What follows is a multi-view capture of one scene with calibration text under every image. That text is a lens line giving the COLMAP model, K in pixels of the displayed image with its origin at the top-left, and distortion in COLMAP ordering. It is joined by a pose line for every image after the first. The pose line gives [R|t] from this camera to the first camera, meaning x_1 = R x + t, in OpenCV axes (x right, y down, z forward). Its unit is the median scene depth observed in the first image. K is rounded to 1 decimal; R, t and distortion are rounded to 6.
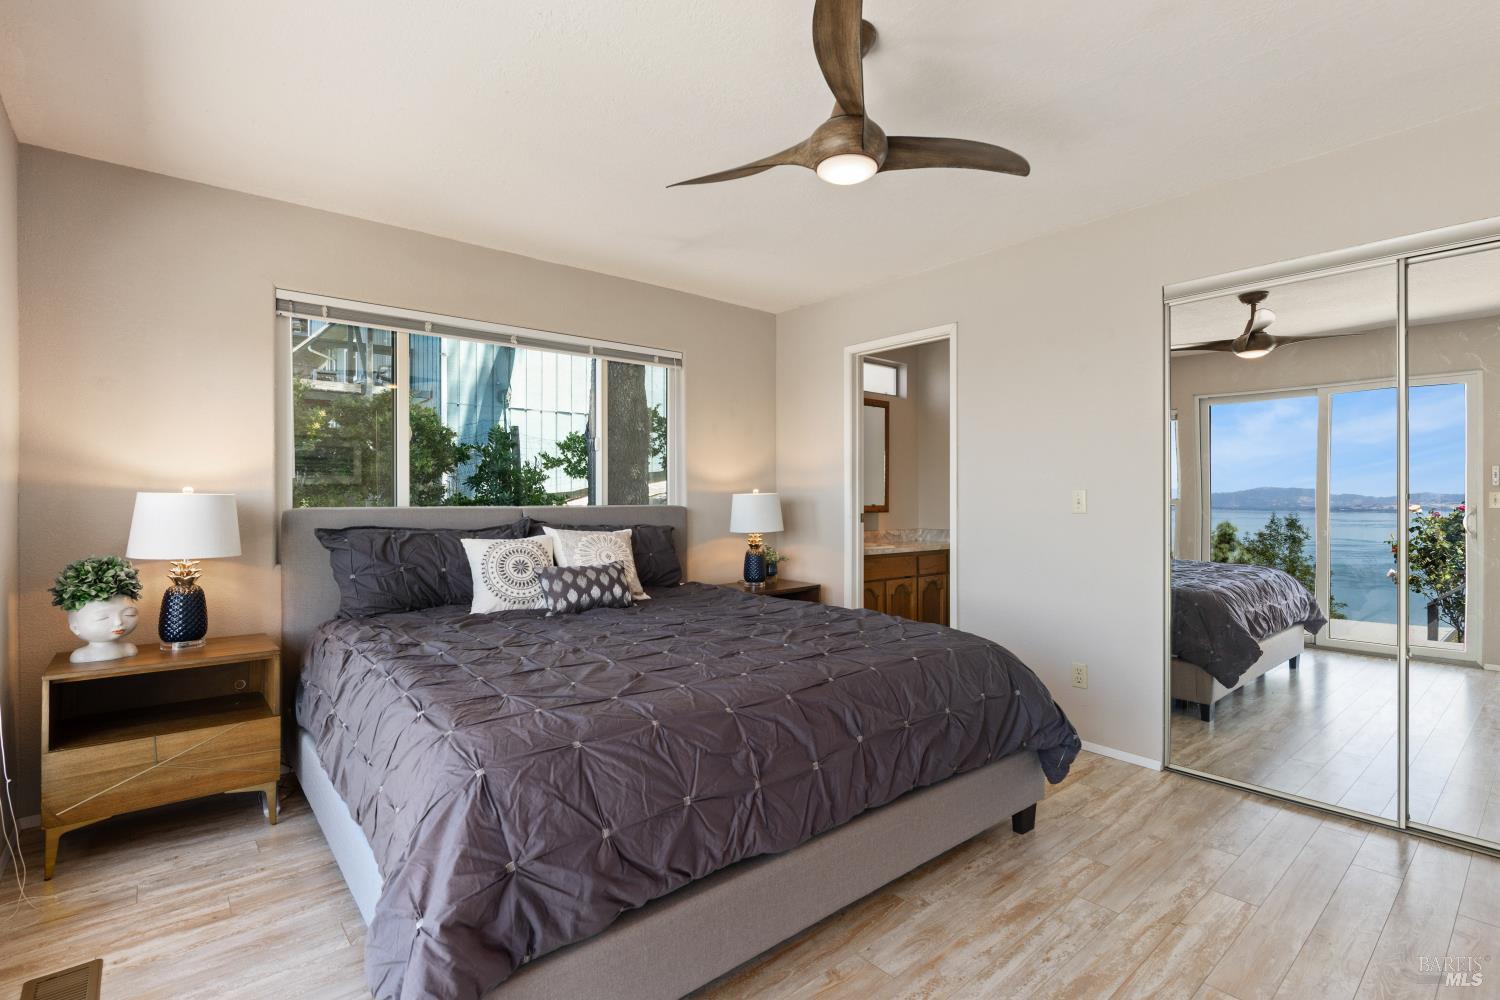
lens RADIAL K [[720.7, 0, 750.7], [0, 720.7, 492.5], [0, 0, 1]] dist [-0.000734, 0.000092]
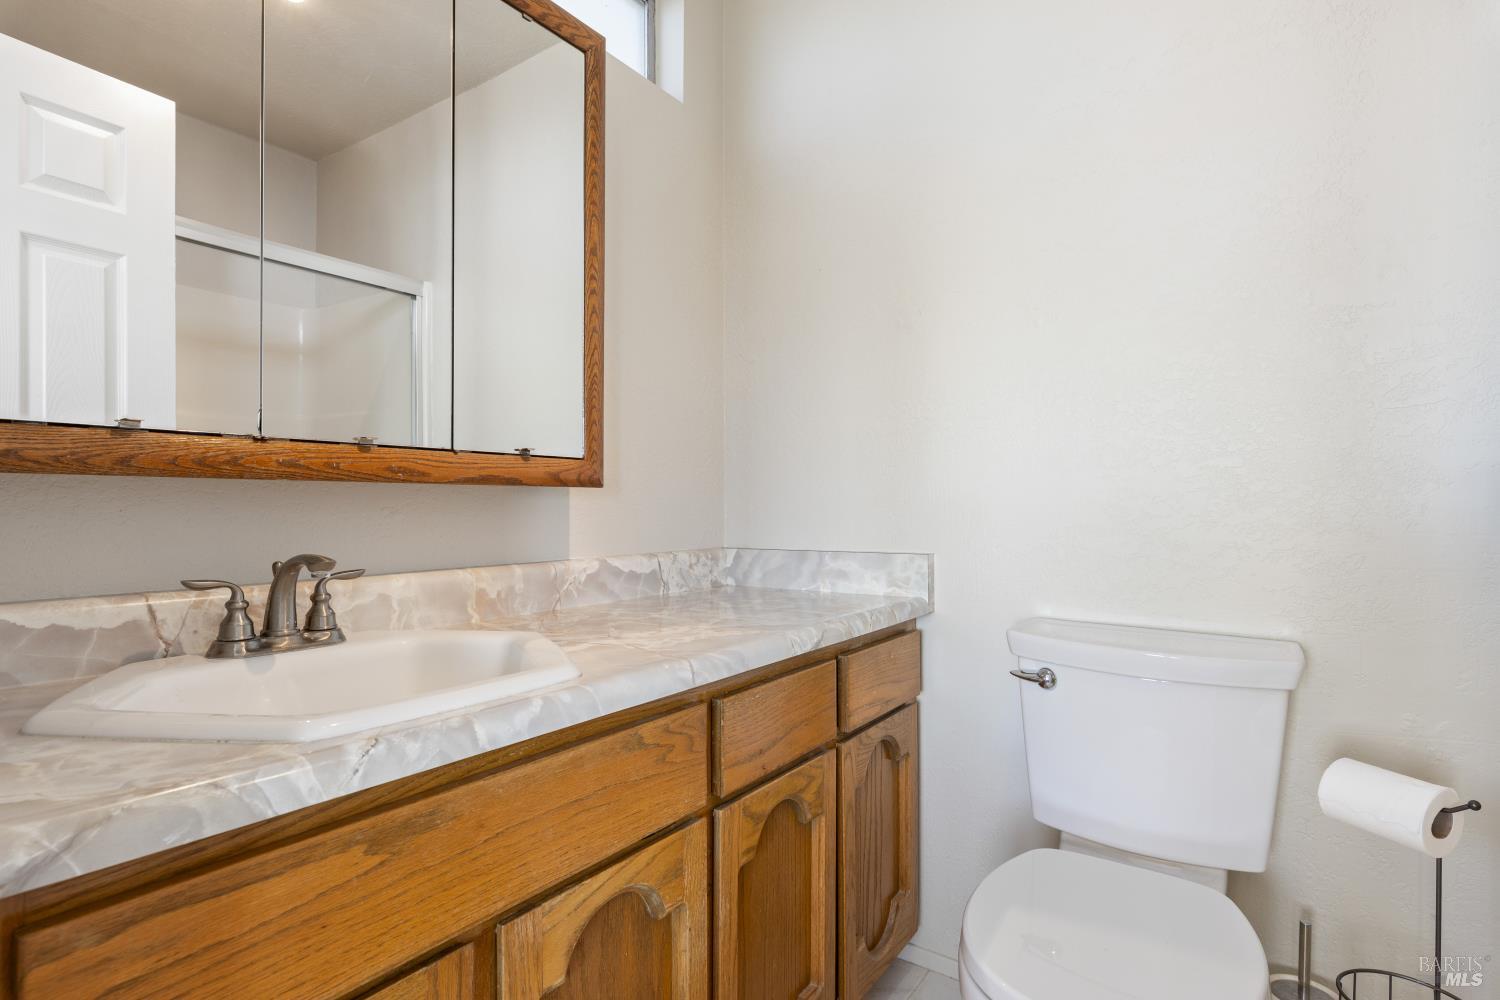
lens RADIAL K [[761.6, 0, 748.4], [0, 761.6, 493.8], [0, 0, 1]] dist [0.006185, 0.000120]
pose [[0.970464, -0.003438, 0.241222, 0.178403], [-0.000097, 0.999893, 0.014641, 0.026965], [-0.241246, -0.014232, 0.970360, 0.743355]]
